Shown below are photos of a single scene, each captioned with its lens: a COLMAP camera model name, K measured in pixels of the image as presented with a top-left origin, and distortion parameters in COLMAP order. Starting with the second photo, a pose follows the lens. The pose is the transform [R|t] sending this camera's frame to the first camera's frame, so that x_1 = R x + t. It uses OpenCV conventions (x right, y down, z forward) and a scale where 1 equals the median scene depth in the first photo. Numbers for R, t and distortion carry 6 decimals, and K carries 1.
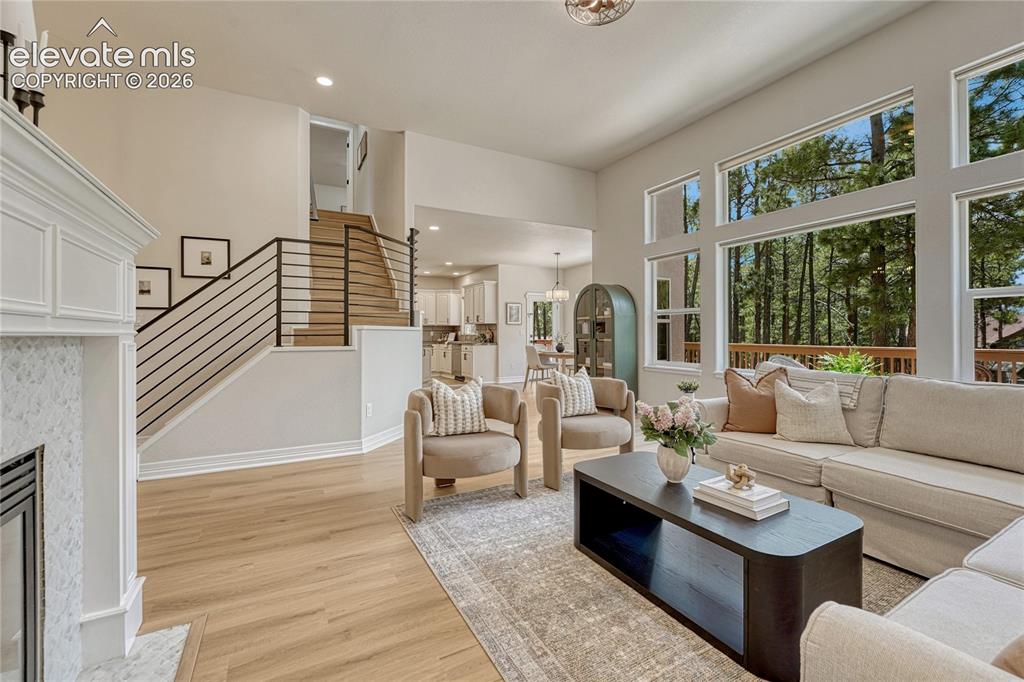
lens RADIAL K [[430.1, 0, 511.5], [0, 430.1, 335.7], [0, 0, 1]] dist [-0.012247, 0.000906]
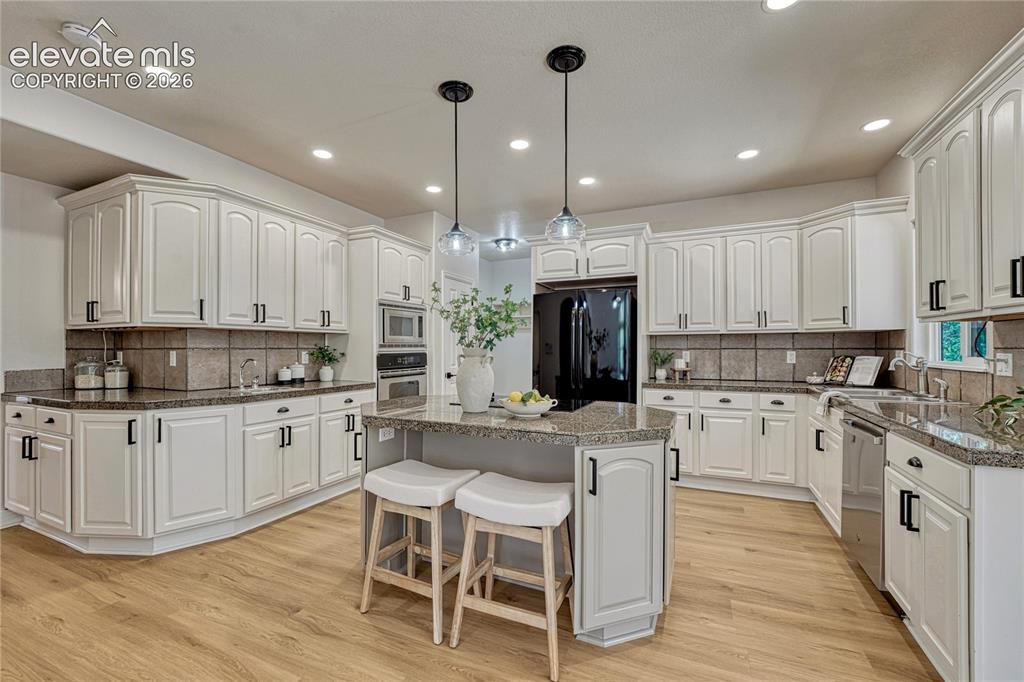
lens RADIAL K [[430.1, 0, 511.7], [0, 430.1, 349.0], [0, 0, 1]] dist [-0.012247, 0.000906]
pose [[0.596698, -0.002187, -0.802463, -0.055733], [0.002176, 0.999997, -0.001107, -0.011970], [0.802463, -0.001086, 0.596701, 0.663115]]
